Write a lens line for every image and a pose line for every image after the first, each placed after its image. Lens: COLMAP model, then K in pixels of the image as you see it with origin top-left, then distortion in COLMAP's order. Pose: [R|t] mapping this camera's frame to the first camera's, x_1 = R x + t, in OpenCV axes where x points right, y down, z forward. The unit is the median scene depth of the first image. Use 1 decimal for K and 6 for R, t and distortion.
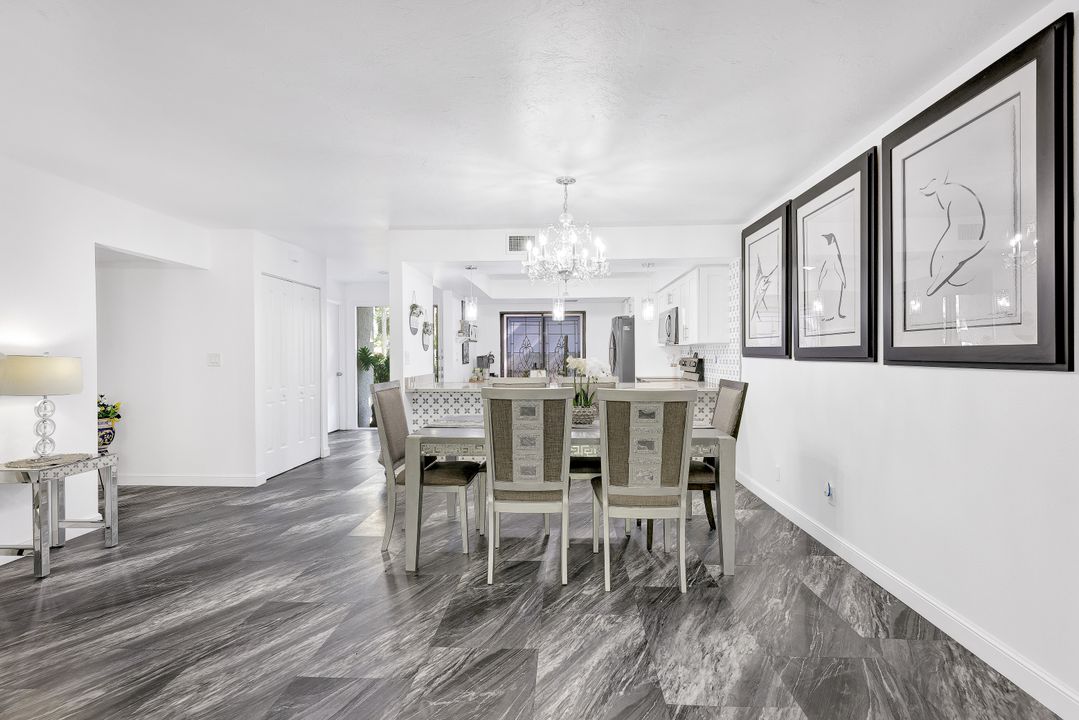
lens RADIAL K [[516.2, 0, 539.5], [0, 516.2, 360.0], [0, 0, 1]] dist [0.003527, 0.000270]
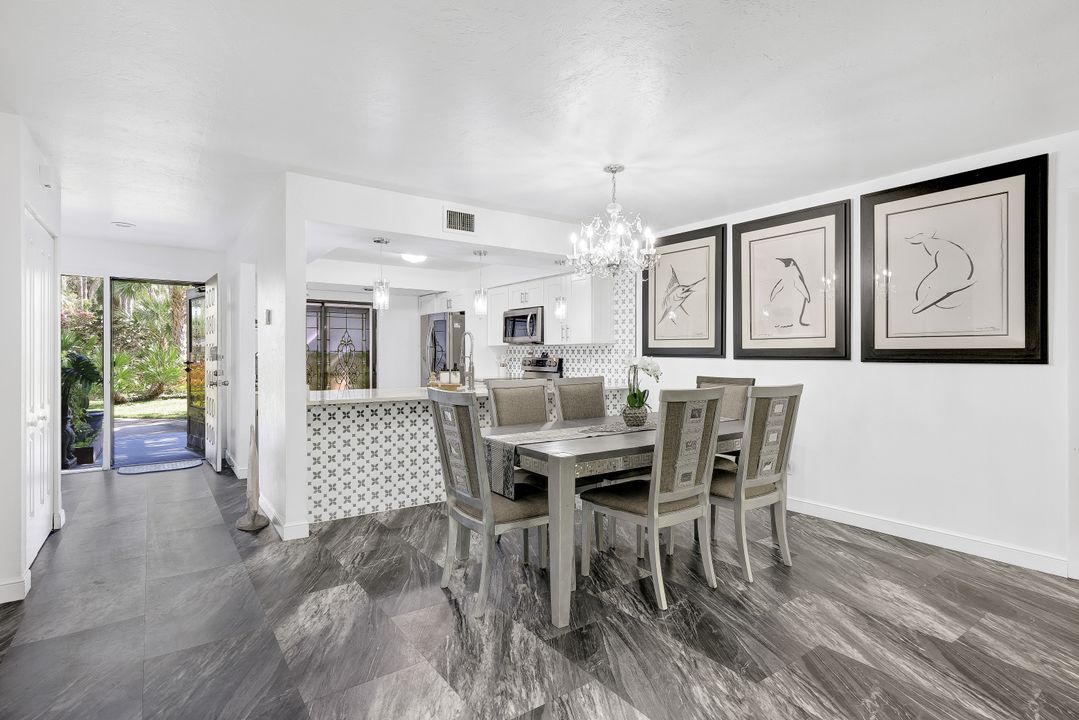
lens RADIAL K [[543.8, 0, 544.2], [0, 543.8, 356.6], [0, 0, 1]] dist [0.000905, -0.000498]
pose [[0.781277, 0.001038, 0.624183, -0.667230], [0.003374, 0.999977, -0.005886, 0.000791], [-0.624175, 0.006704, 0.781256, 0.308716]]
